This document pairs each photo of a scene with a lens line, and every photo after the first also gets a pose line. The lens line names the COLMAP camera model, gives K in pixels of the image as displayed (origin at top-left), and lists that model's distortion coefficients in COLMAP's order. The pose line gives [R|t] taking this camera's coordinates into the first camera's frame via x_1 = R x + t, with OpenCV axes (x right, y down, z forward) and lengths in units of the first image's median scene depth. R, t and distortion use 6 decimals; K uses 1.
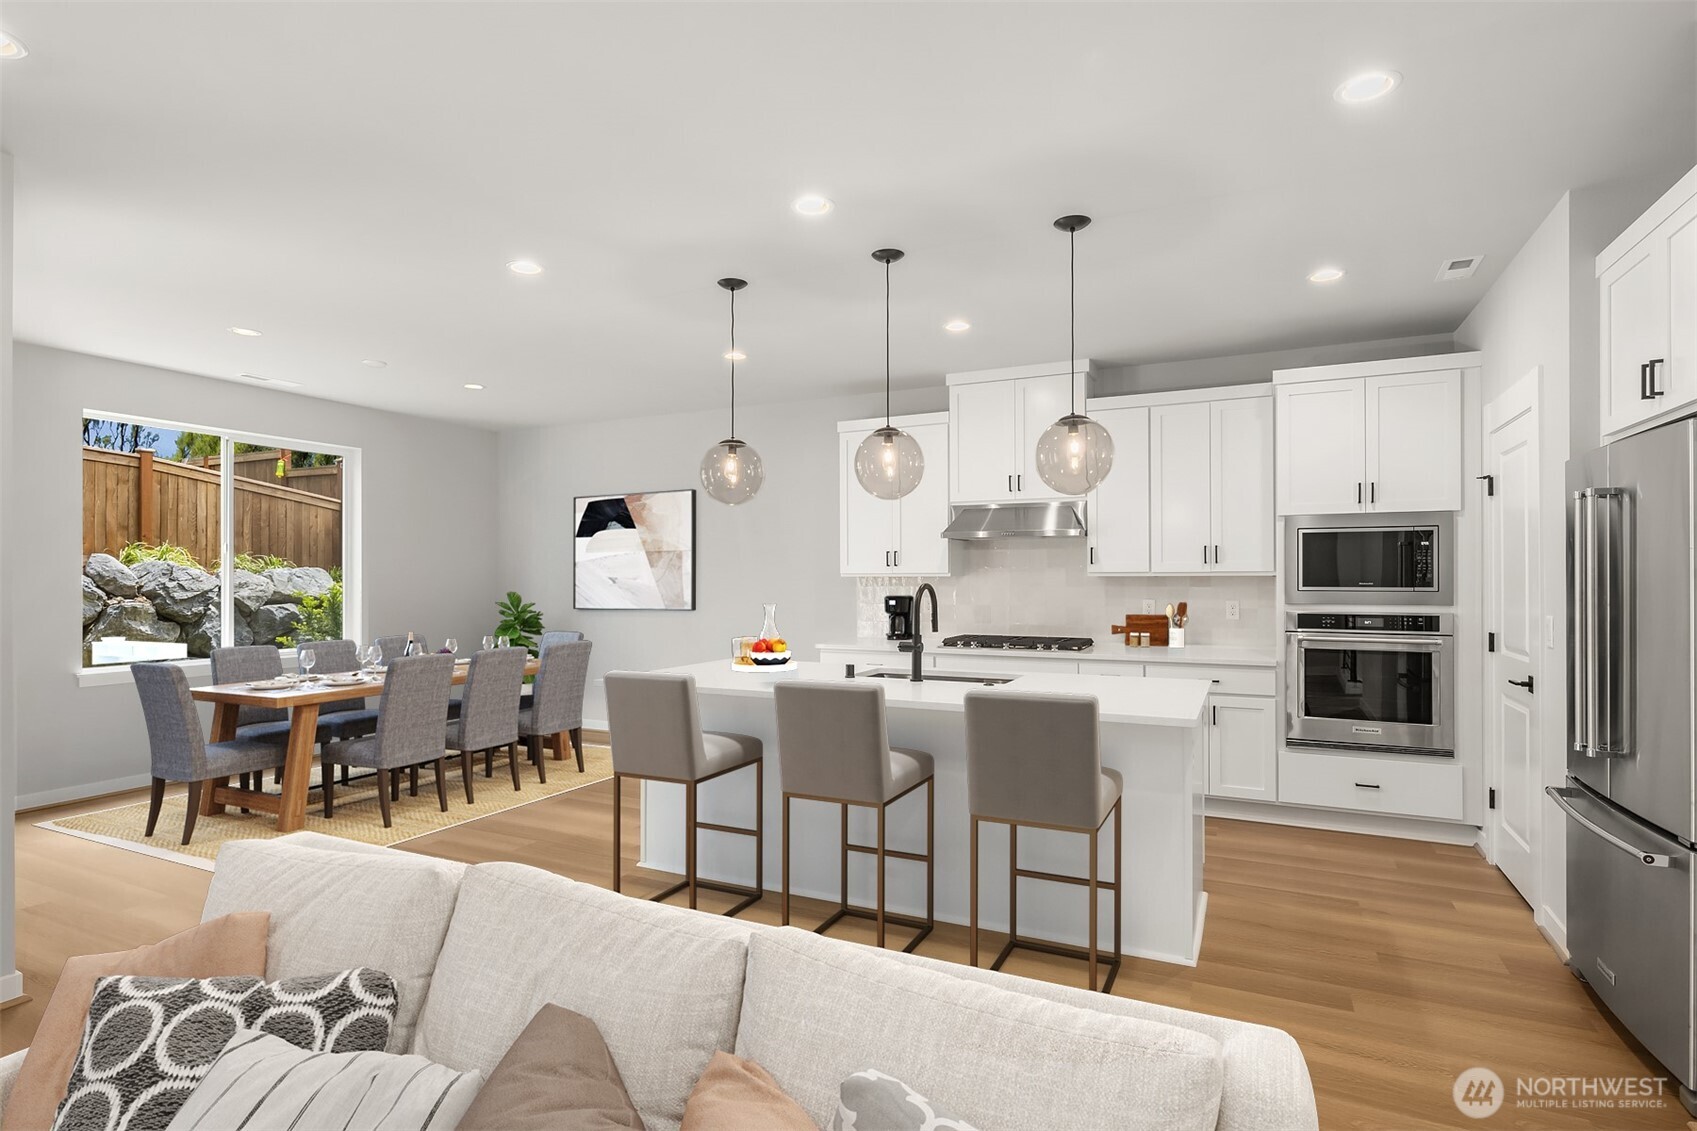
lens RADIAL K [[824.6, 0, 846.7], [0, 824.6, 611.0], [0, 0, 1]] dist [0.018819, 0.000013]
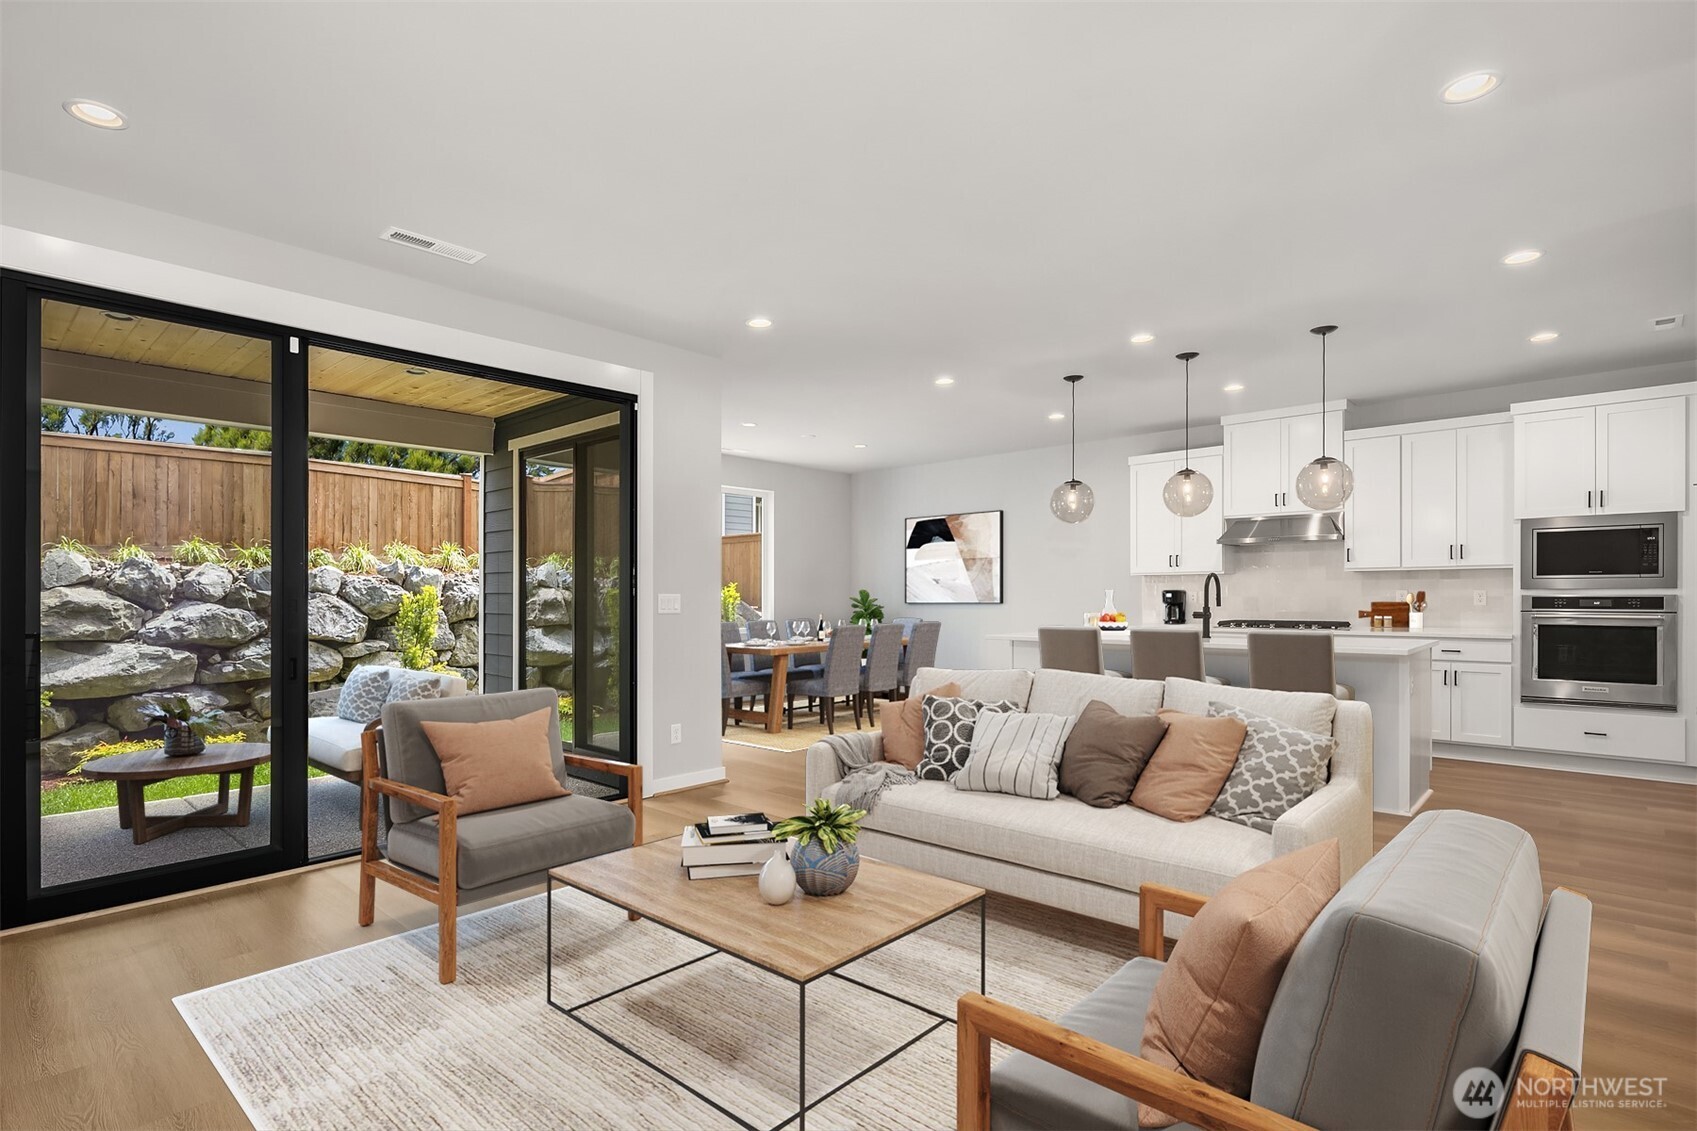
lens RADIAL K [[824.6, 0, 846.7], [0, 824.6, 611.0], [0, 0, 1]] dist [0.018819, 0.000013]
pose [[0.961058, 0.003664, -0.276321, -0.097231], [-0.007903, 0.999868, -0.014228, 0.047868], [0.276233, 0.015858, 0.960960, -0.471731]]
